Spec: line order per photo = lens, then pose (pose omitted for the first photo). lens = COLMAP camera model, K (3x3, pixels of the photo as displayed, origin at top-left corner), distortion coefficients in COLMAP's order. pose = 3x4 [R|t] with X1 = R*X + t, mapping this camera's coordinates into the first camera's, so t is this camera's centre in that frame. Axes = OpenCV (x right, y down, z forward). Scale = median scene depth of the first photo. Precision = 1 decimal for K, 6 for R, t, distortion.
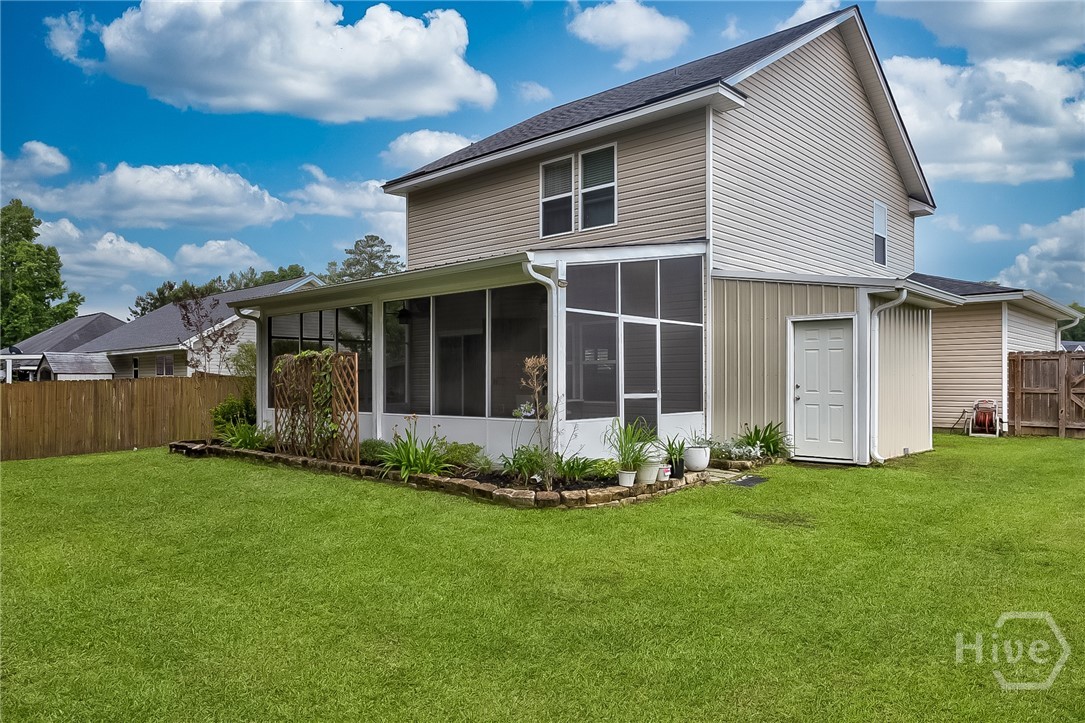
lens RADIAL K [[739.4, 0, 562.4], [0, 739.4, 378.9], [0, 0, 1]] dist [-0.002105, -0.002843]
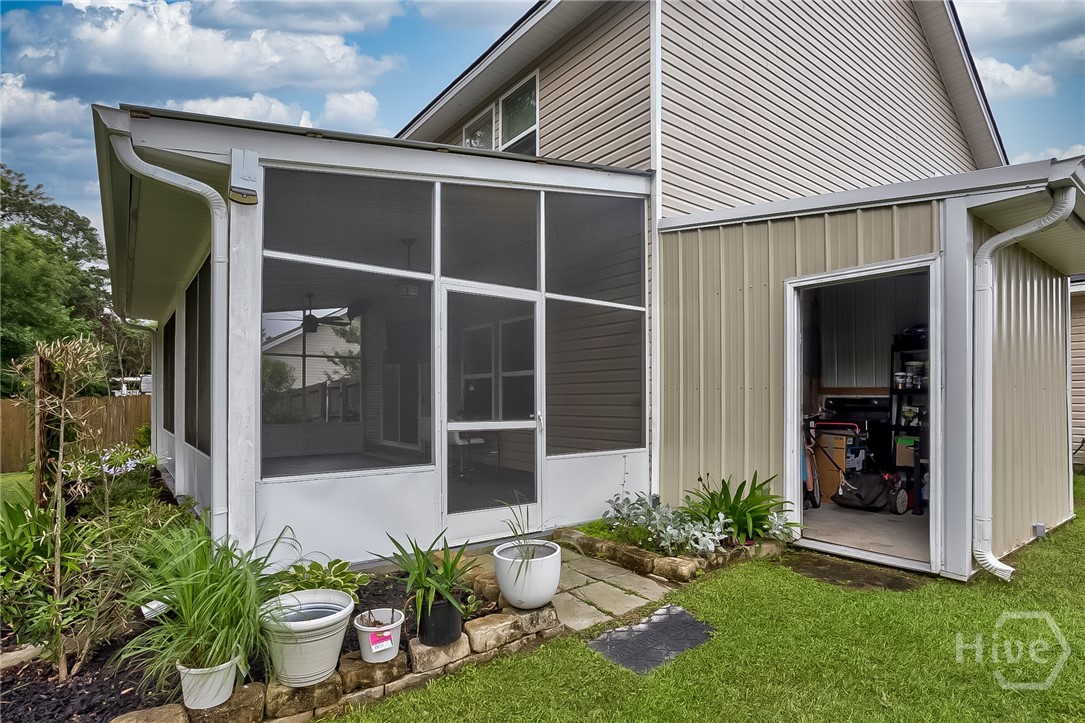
lens RADIAL K [[546.5, 0, 505.9], [0, 546.5, 395.0], [0, 0, 1]] dist [-0.013885, 0.003719]
pose [[0.968660, -0.003526, -0.248365, 0.207399], [0.002234, 0.999982, -0.005482, 0.002176], [0.248380, 0.004755, 0.968651, 0.570886]]
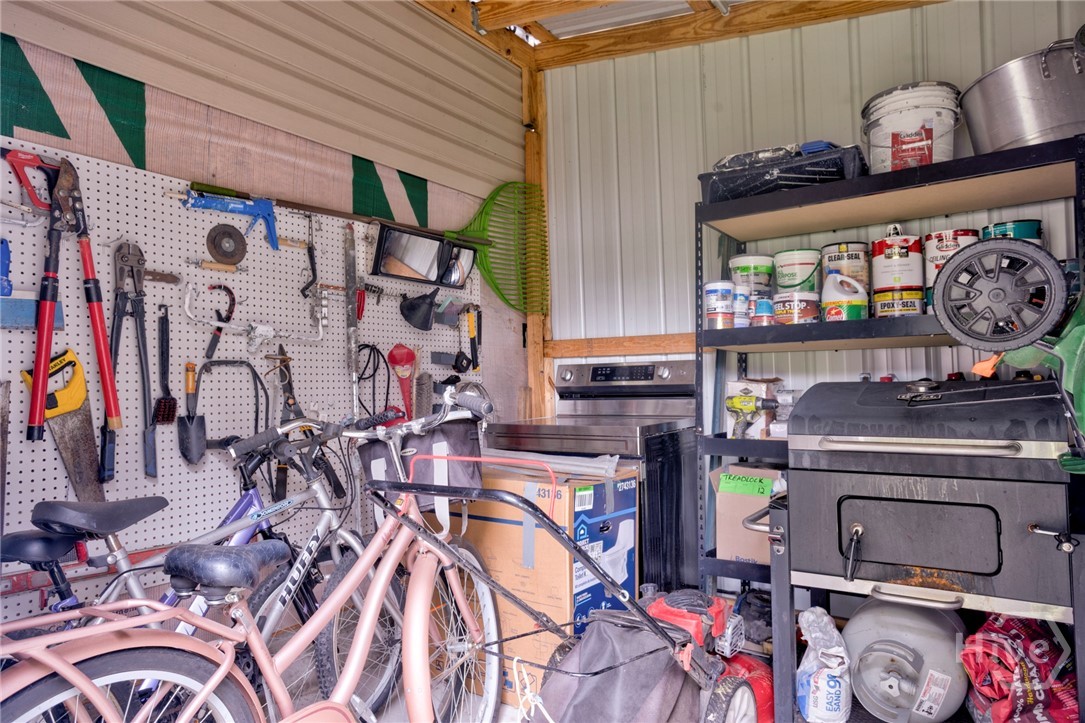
lens RADIAL K [[686.8, 0, 542.3], [0, 686.8, 360.9], [0, 0, 1]] dist [-0.047718, -0.000457]
pose [[0.991931, -0.021312, 0.124977, 0.307570], [0.025618, 0.999129, -0.032944, 0.007520], [-0.124166, 0.035879, 0.991613, 0.825566]]
